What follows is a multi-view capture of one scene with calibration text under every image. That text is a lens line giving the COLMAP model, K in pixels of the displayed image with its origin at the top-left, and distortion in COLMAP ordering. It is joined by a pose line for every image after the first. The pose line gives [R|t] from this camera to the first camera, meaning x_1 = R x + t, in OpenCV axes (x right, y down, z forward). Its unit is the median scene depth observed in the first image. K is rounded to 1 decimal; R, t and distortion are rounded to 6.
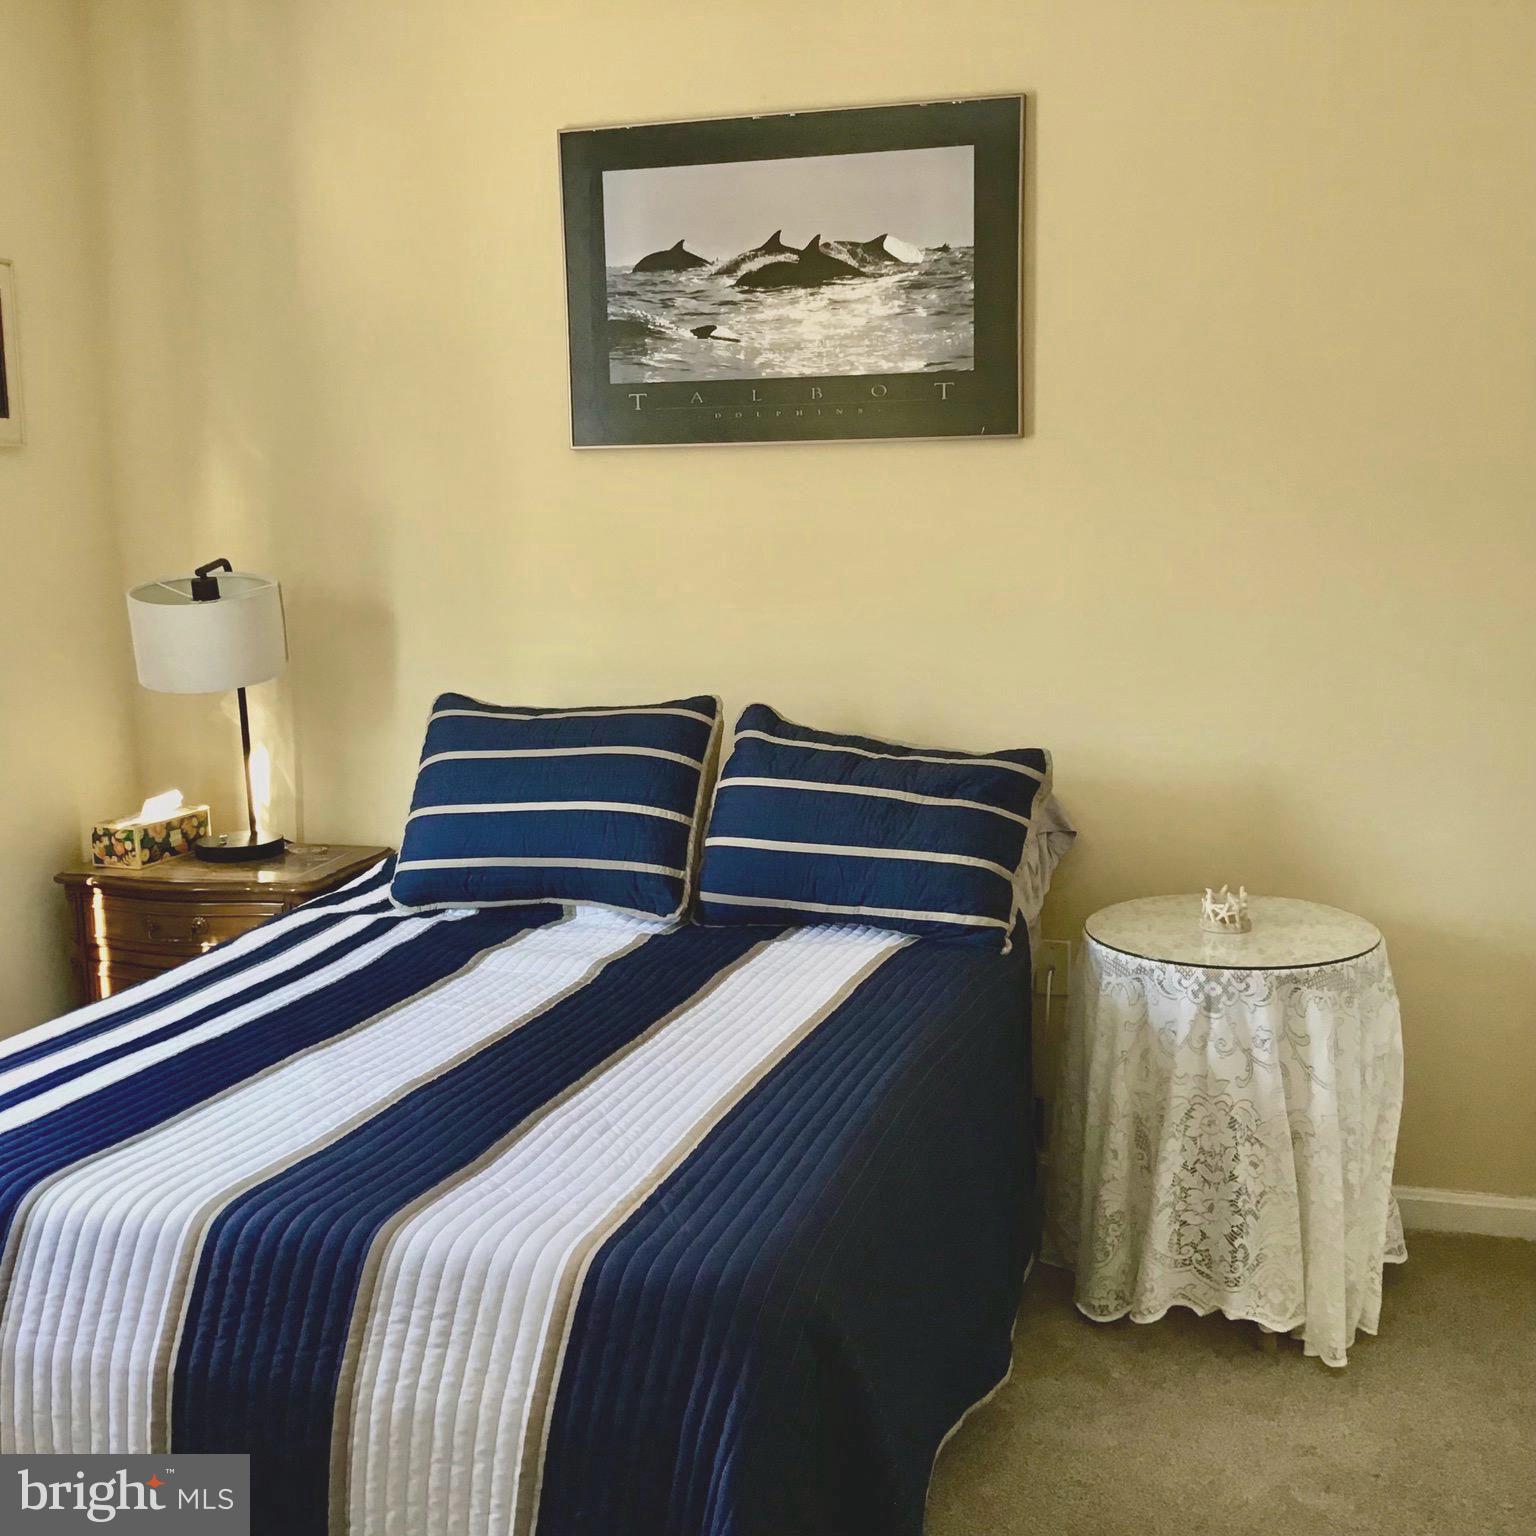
lens RADIAL K [[1857.7, 0, 768.0], [0, 1857.7, 768.0], [0, 0, 1]] dist [0.143343, -0.299697]
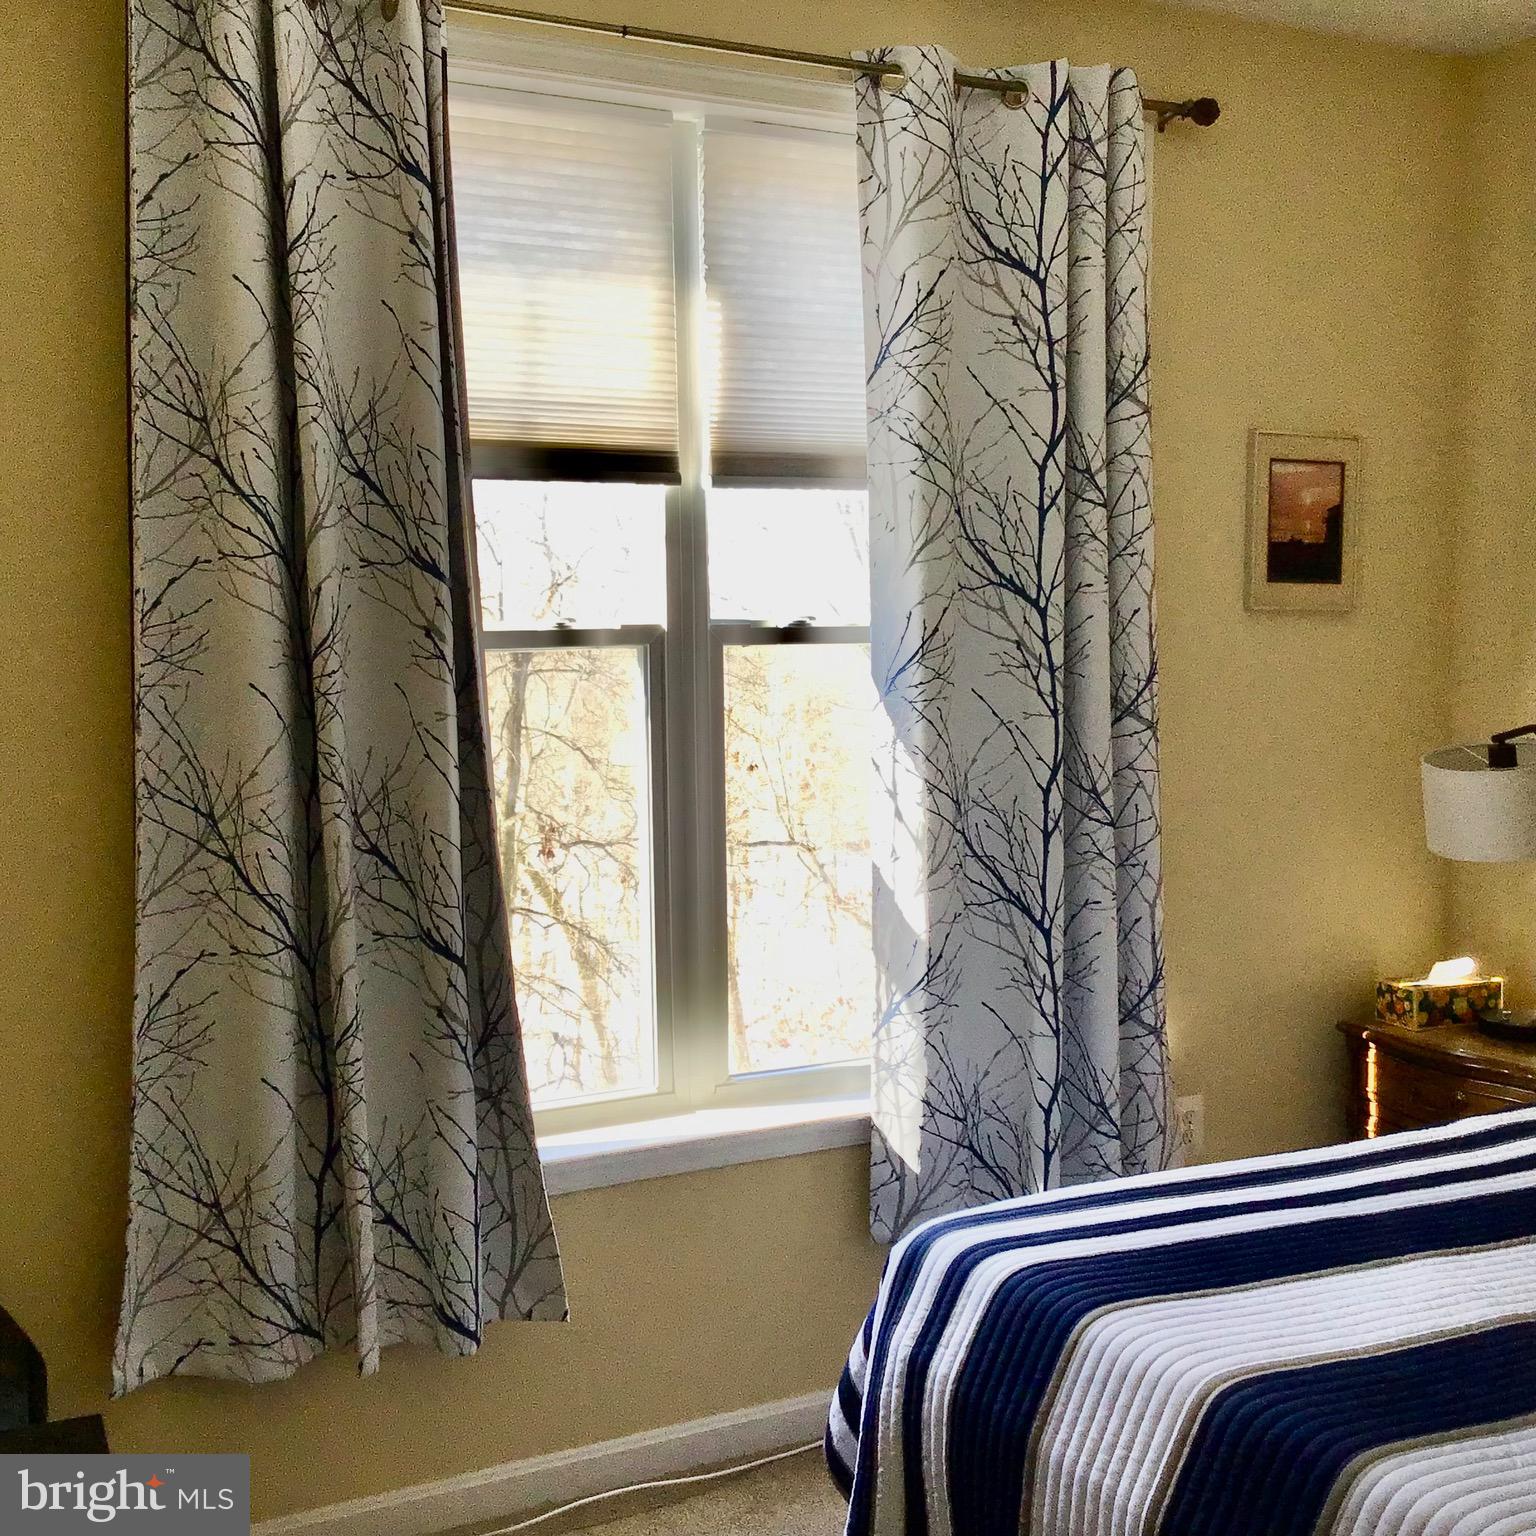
lens RADIAL K [[1857.7, 0, 768.0], [0, 1857.7, 768.0], [0, 0, 1]] dist [0.143343, -0.299697]
pose [[0.687520, 0.067564, -0.723015, 0.144538], [-0.117328, 0.992916, -0.018783, -0.026141], [0.716624, 0.097744, 0.690577, 0.055404]]
